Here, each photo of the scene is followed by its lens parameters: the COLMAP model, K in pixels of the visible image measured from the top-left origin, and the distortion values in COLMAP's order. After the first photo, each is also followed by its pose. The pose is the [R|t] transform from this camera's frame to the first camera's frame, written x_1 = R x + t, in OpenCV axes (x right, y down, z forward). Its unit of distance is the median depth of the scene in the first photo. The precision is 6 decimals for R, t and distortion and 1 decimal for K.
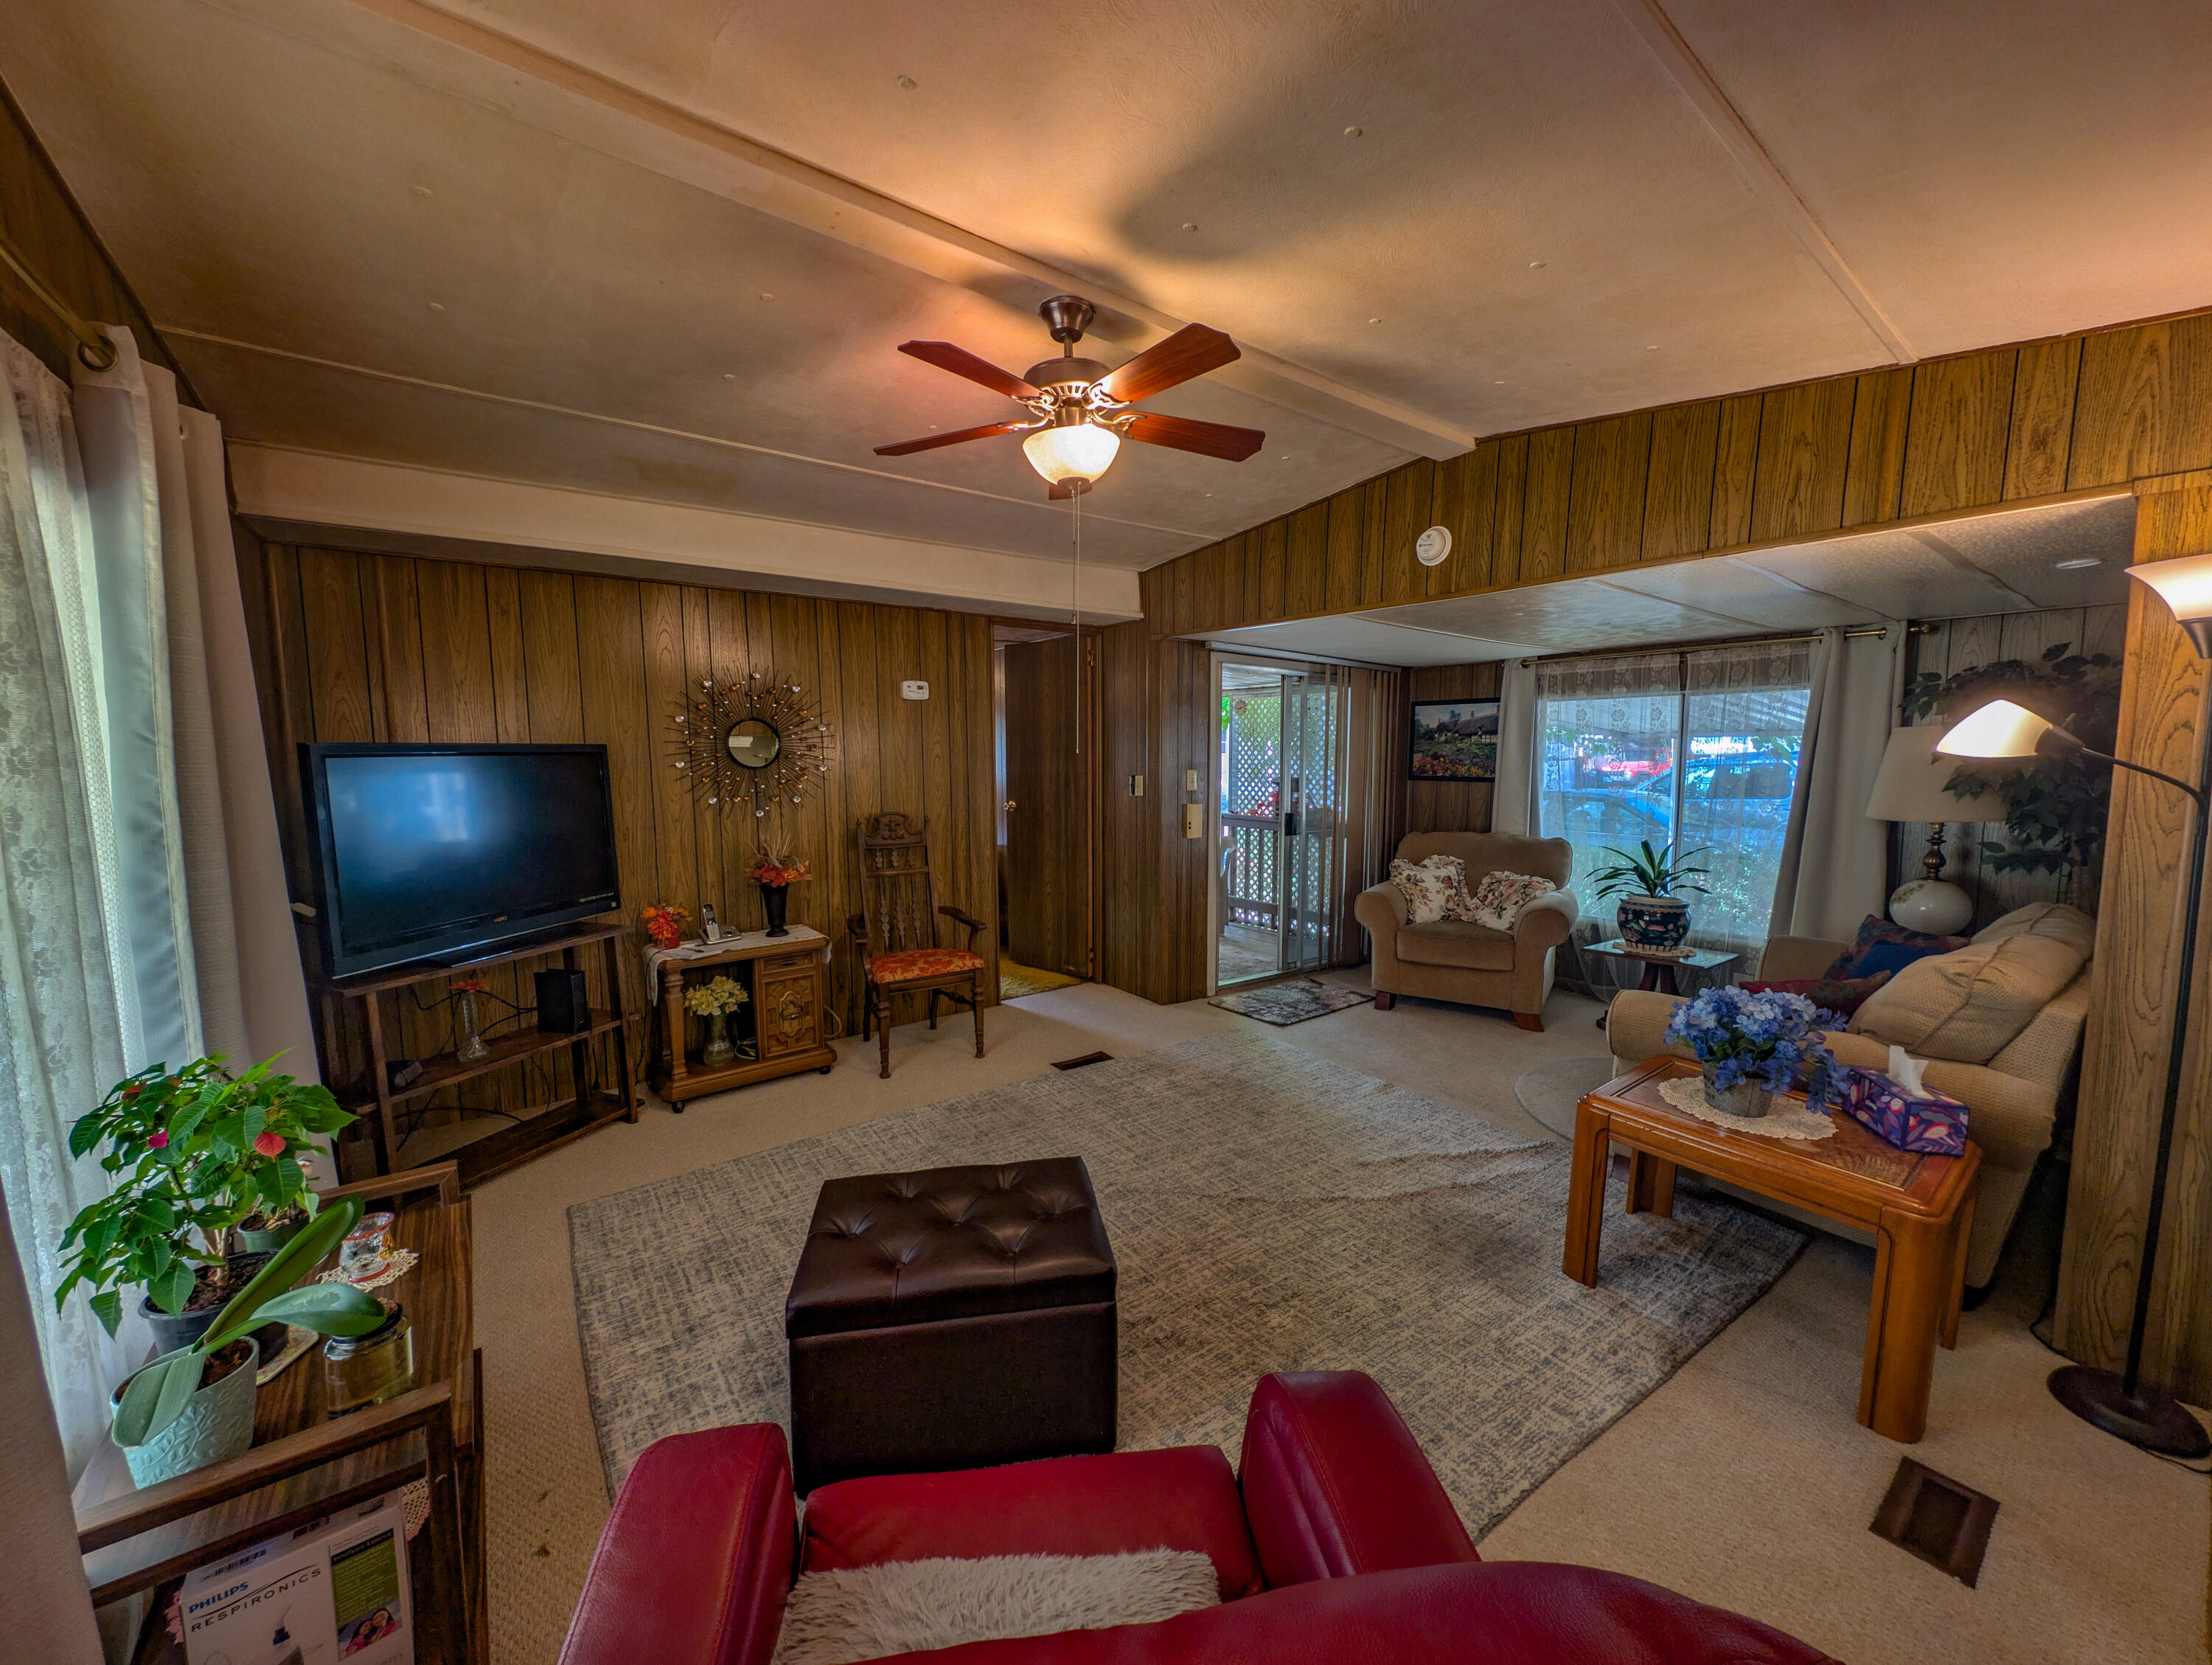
lens RADIAL K [[829.4, 0, 1114.0], [0, 829.4, 845.6], [0, 0, 1]] dist [0.001383, -0.001410]
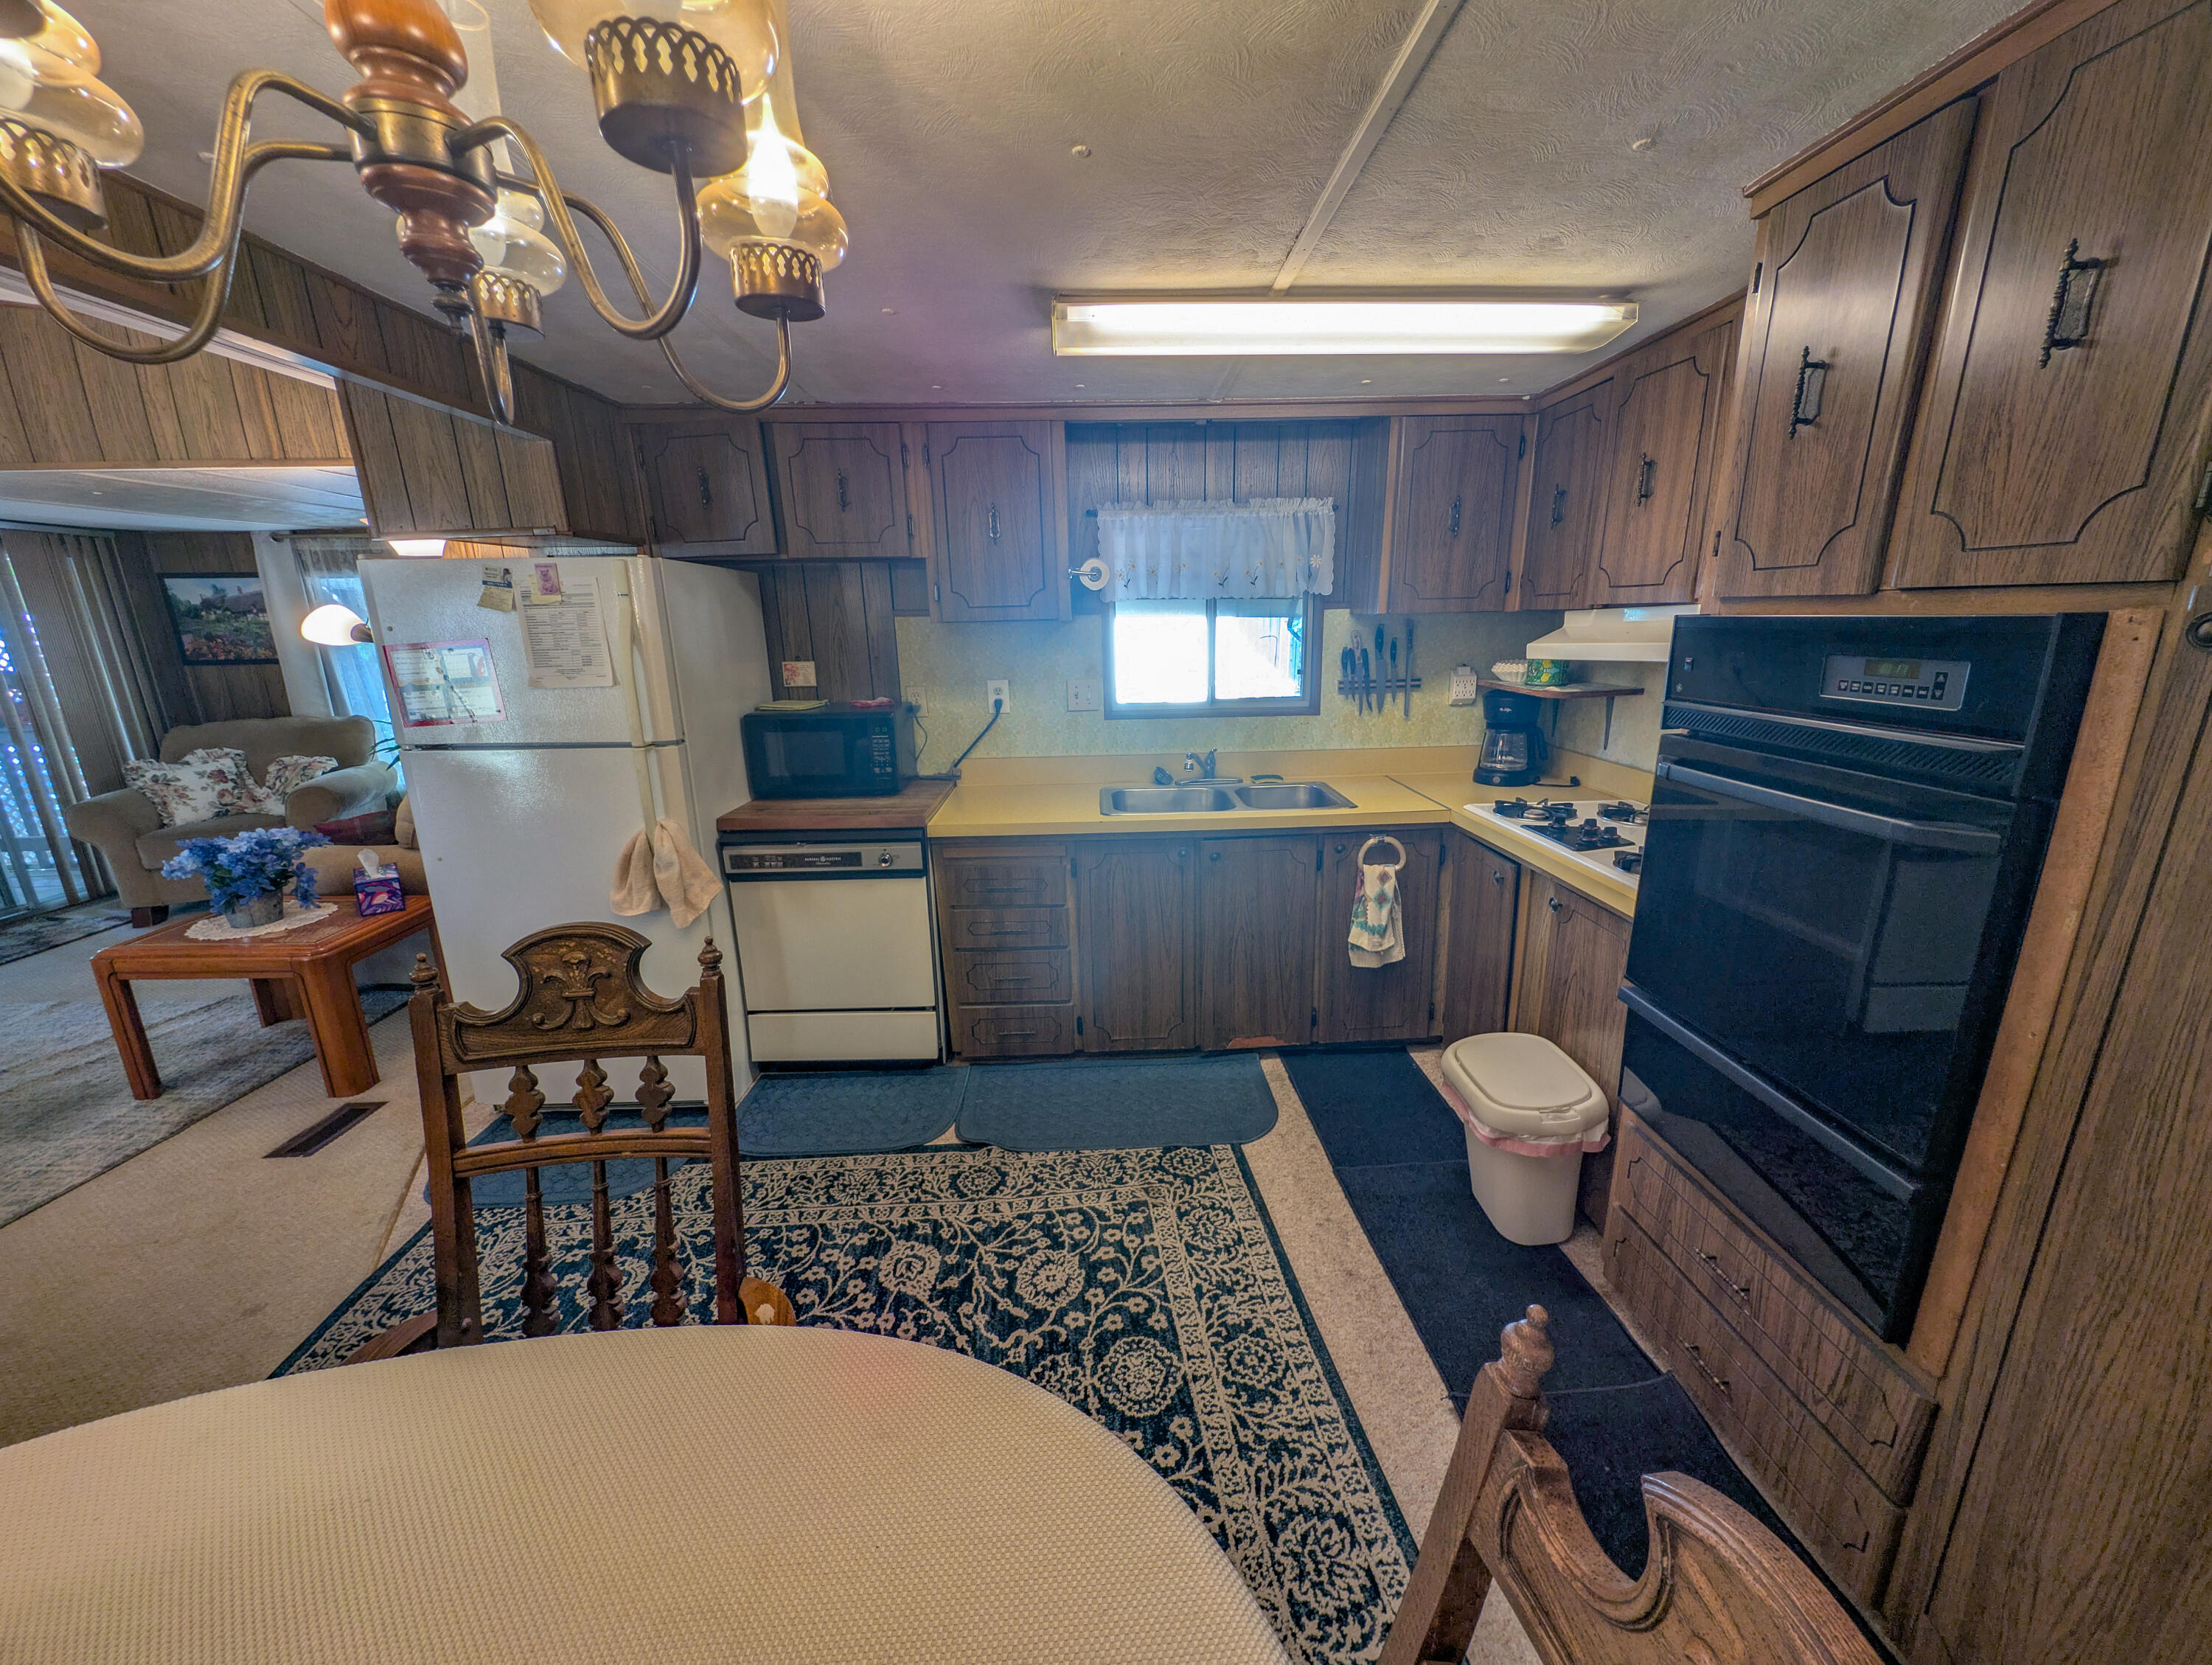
lens RADIAL K [[829.4, 0, 1111.0], [0, 829.4, 836.7], [0, 0, 1]] dist [0.001383, -0.001410]
pose [[0.577242, -0.225745, 0.784749, 0.225576], [0.105337, 0.973583, 0.202583, 0.026246], [-0.809750, -0.034277, 0.585773, -0.362040]]
